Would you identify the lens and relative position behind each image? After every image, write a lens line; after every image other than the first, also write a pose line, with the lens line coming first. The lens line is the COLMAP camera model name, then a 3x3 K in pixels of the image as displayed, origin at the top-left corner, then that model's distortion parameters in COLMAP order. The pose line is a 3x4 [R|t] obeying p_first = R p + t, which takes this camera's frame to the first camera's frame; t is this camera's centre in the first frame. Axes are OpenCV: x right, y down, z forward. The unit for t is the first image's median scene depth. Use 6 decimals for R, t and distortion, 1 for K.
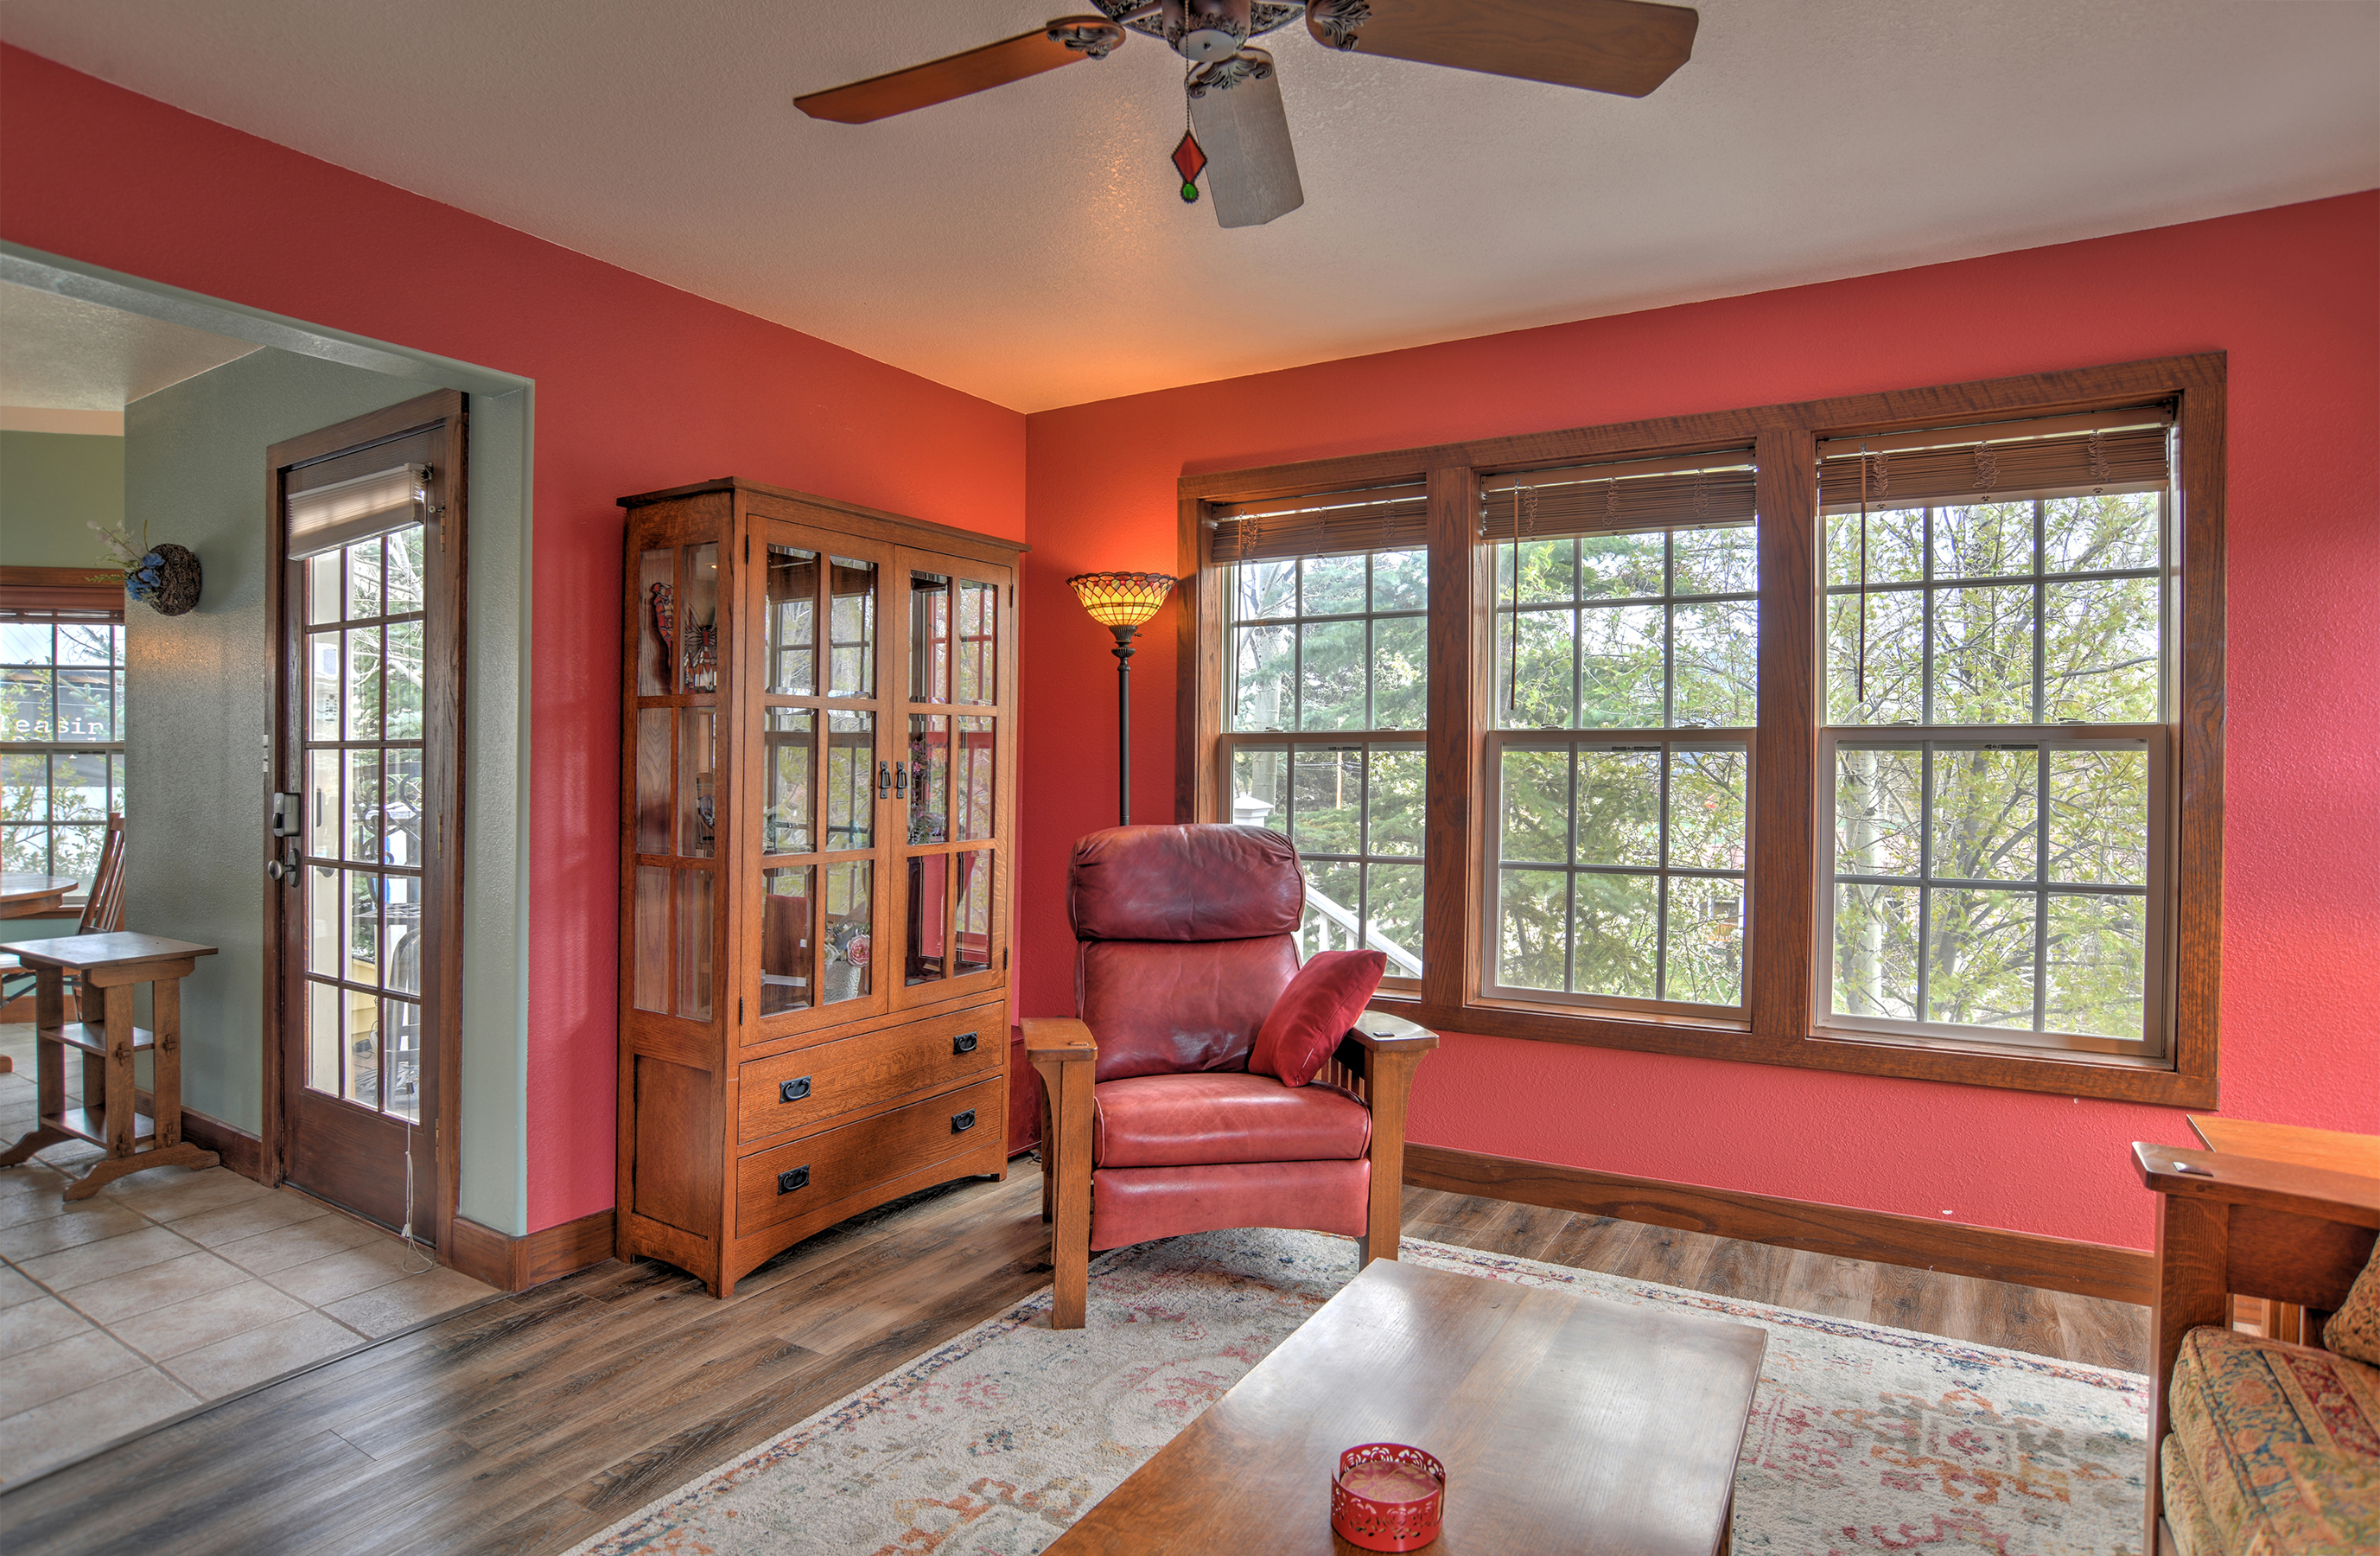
lens RADIAL K [[1287.4, 0, 1190.0], [0, 1287.4, 778.0], [0, 0, 1]] dist [-0.004880, -0.000157]
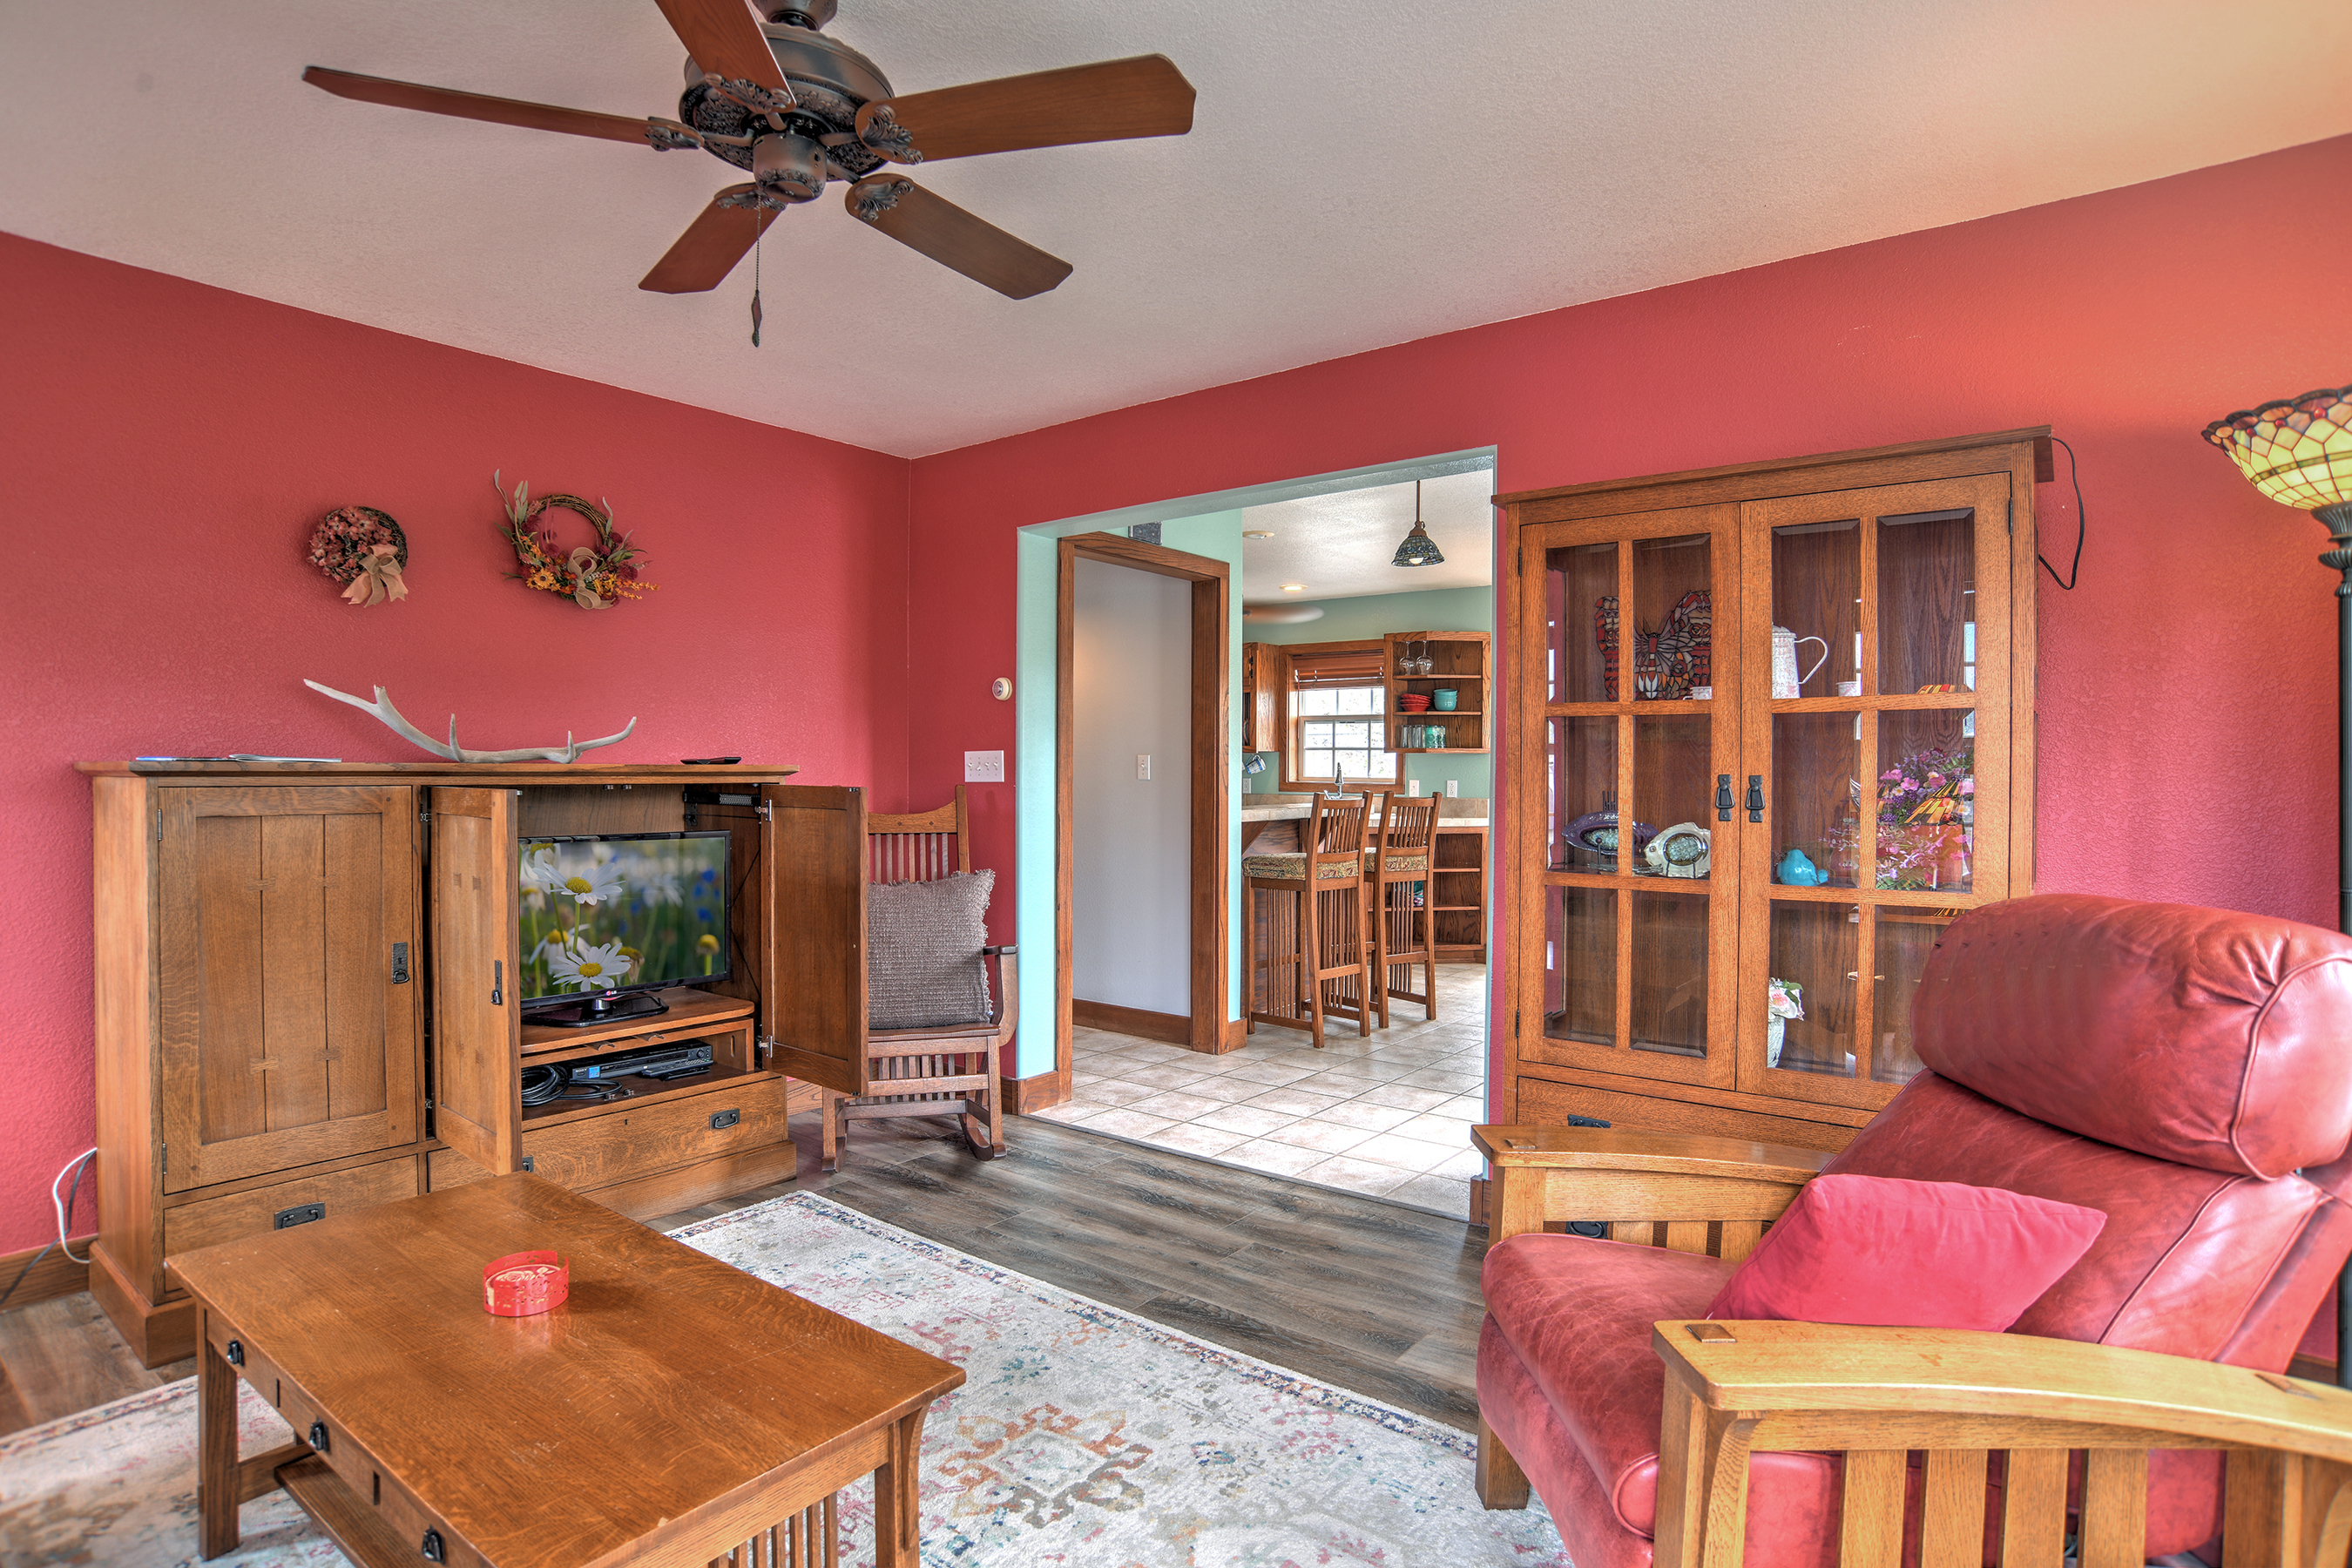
lens RADIAL K [[1241.0, 0, 1142.7], [0, 1241.0, 782.2], [0, 0, 1]] dist [-0.084890, 0.052717]
pose [[-0.113076, 0.009281, -0.993543, 0.669152], [-0.025643, 0.999596, 0.012256, -0.006626], [0.993255, 0.026863, -0.112793, 0.897499]]
